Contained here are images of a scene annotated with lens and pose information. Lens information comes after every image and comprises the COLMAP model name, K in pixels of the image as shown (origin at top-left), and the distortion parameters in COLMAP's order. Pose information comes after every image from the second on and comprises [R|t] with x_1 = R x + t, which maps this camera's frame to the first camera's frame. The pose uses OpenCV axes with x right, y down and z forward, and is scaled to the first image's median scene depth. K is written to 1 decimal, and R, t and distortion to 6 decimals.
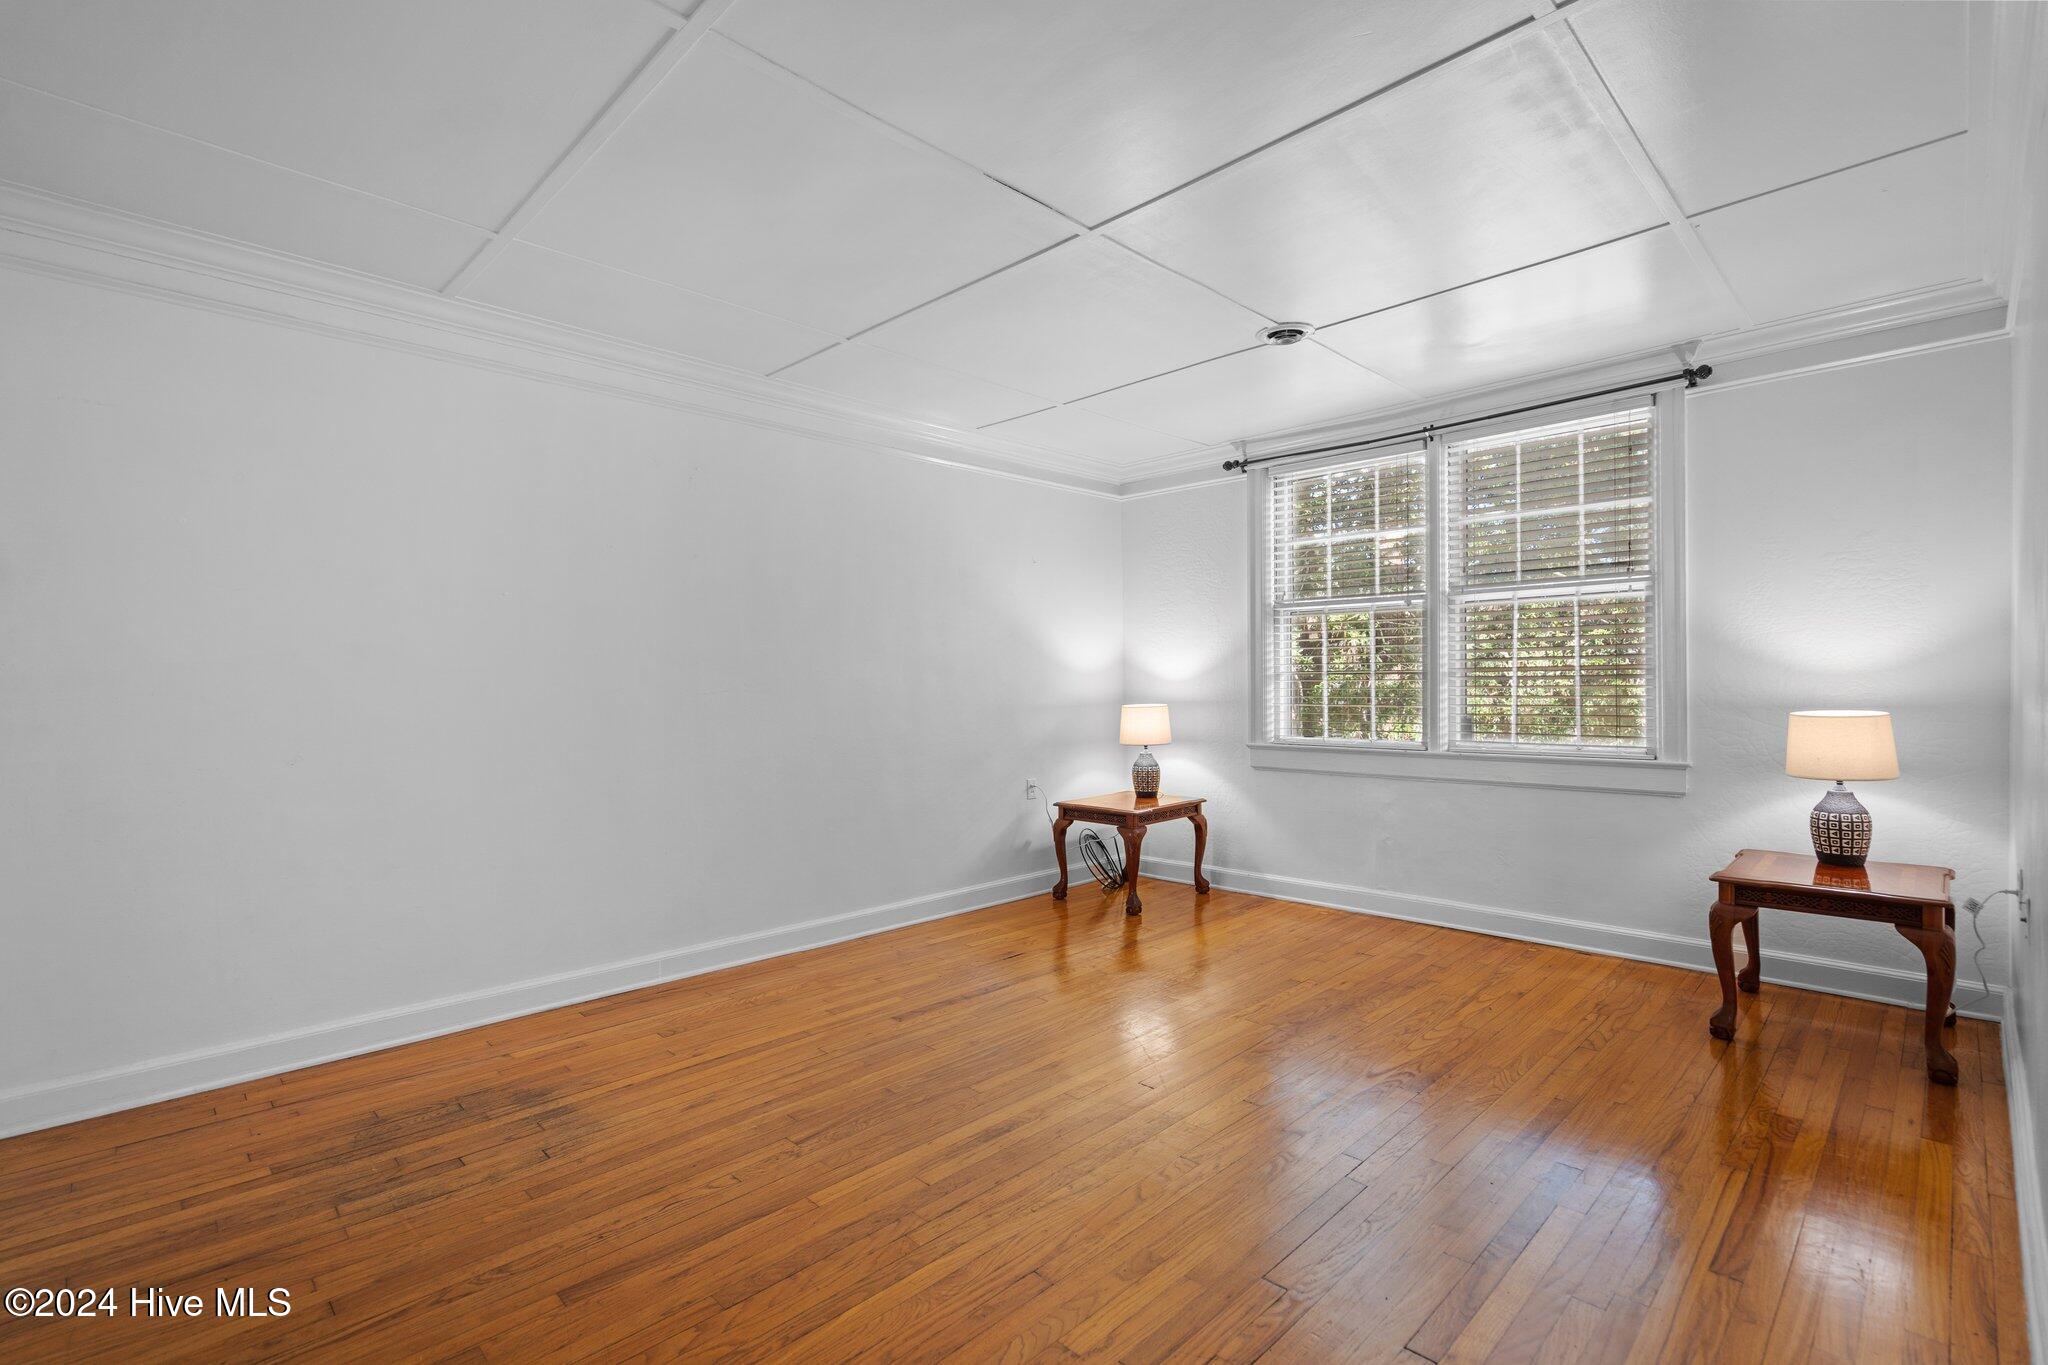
lens RADIAL K [[944.6, 0, 1034.5], [0, 944.6, 675.7], [0, 0, 1]] dist [-0.001770, 0.000333]
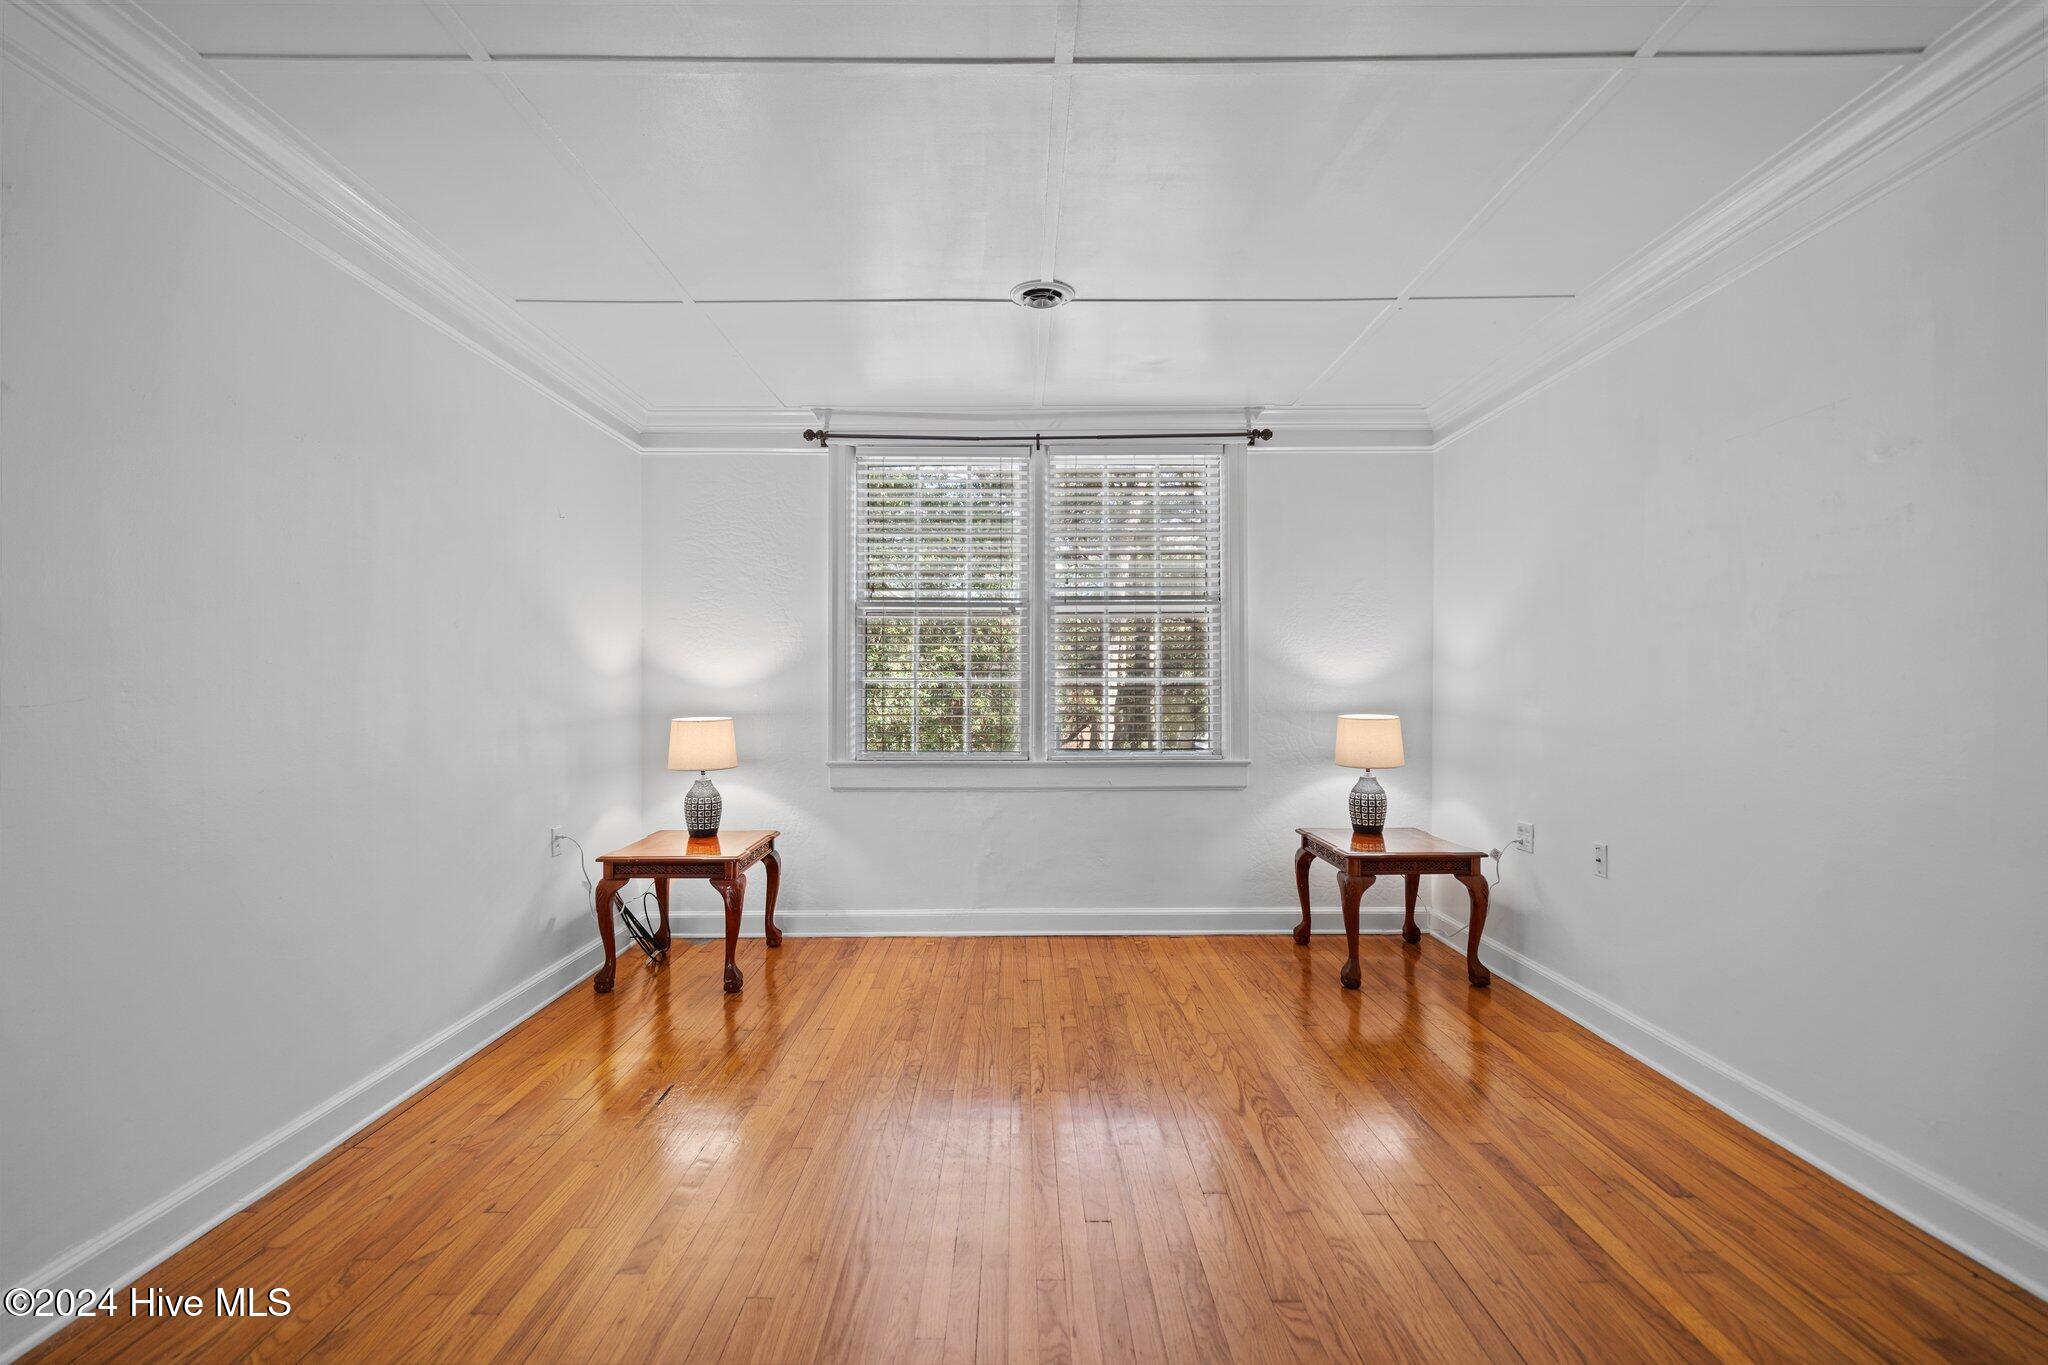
lens RADIAL K [[924.1, 0, 1027.4], [0, 924.1, 681.5], [0, 0, 1]] dist [-0.003905, 0.000940]
pose [[0.707424, 0.012711, 0.706675, -0.296879], [-0.009743, 0.999919, -0.008232, 0.004959], [-0.706722, -0.001061, 0.707491, 0.340196]]
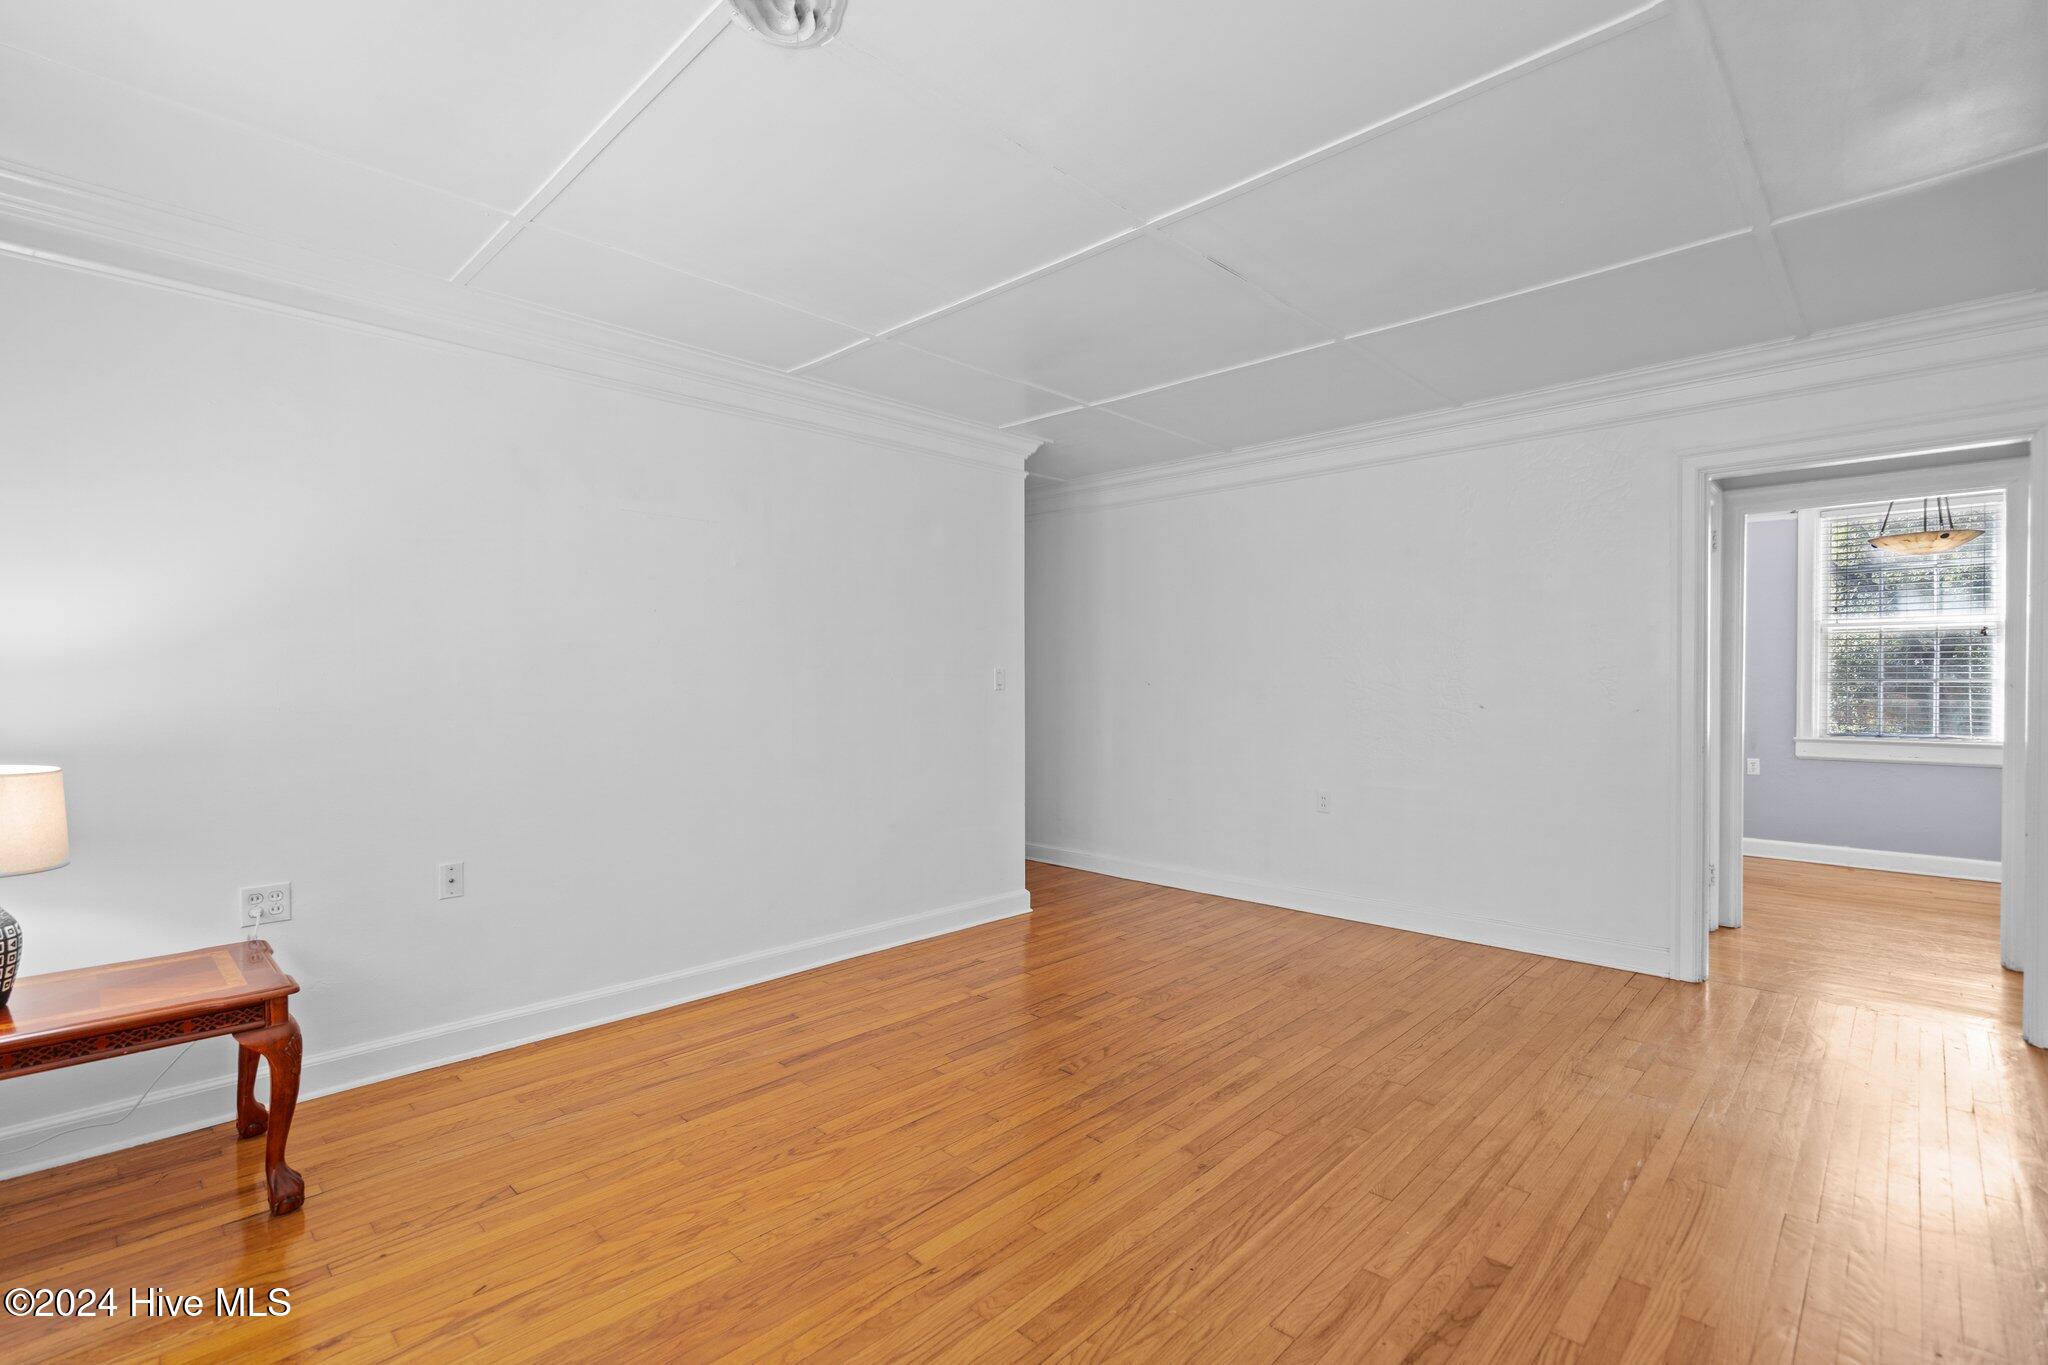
lens RADIAL K [[922.3, 0, 1016.5], [0, 922.3, 687.1], [0, 0, 1]] dist [0.000197, 0.000148]
pose [[-0.999974, 0.007197, 0.000935, 0.125719], [0.007197, 0.999974, 0.000149, -0.005987], [-0.000934, 0.000155, -1.000000, 1.254801]]
